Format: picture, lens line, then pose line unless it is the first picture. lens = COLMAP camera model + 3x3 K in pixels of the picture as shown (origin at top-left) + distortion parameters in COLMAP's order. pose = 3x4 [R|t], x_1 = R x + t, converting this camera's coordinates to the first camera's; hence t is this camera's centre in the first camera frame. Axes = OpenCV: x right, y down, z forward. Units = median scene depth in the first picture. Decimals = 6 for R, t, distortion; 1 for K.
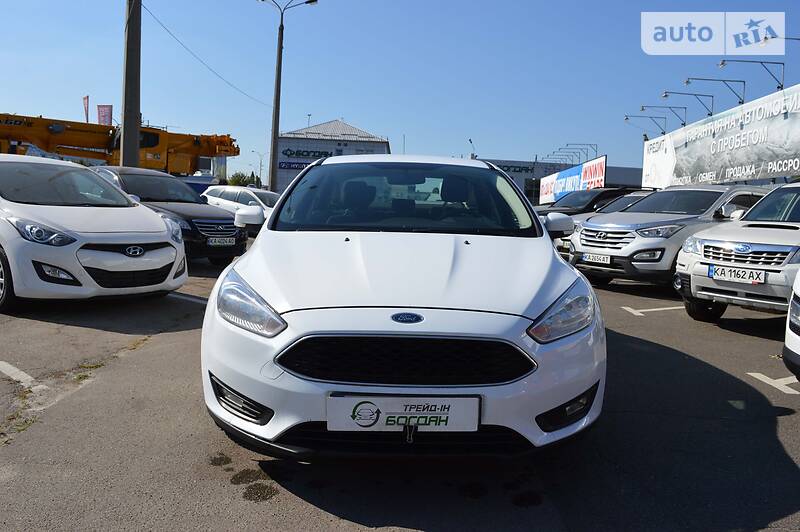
lens RADIAL K [[634.9, 0, 404.9], [0, 634.9, 263.1], [0, 0, 1]] dist [-0.092489, 0.021034]
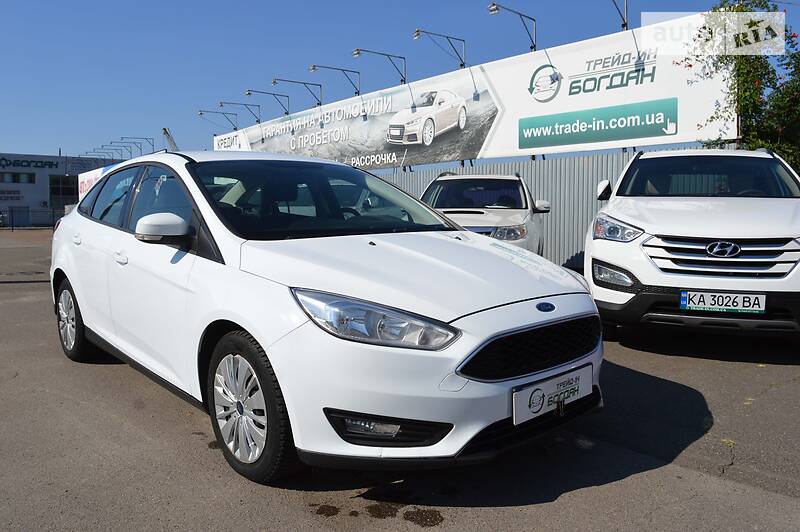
lens RADIAL K [[634.9, 0, 403.4], [0, 634.9, 263.0], [0, 0, 1]] dist [-0.092489, 0.021034]
pose [[0.746179, -0.092677, 0.659263, -0.125195], [0.086484, 0.995366, 0.042040, -0.007993], [-0.660105, 0.025646, 0.750736, 0.046544]]
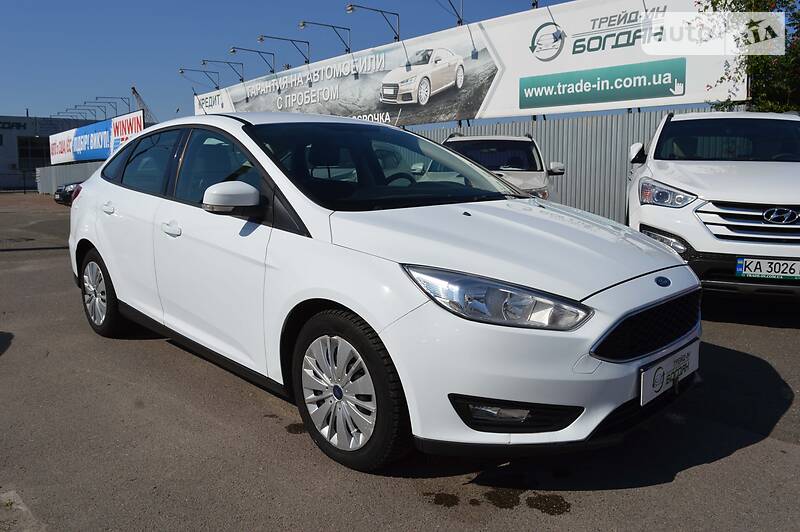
lens RADIAL K [[634.9, 0, 402.4], [0, 634.9, 261.8], [0, 0, 1]] dist [-0.092489, 0.021034]
pose [[0.719210, -0.138853, 0.680777, -0.140936], [0.090967, 0.990211, 0.105864, -0.013313], [-0.688812, -0.014210, 0.724800, 0.075614]]
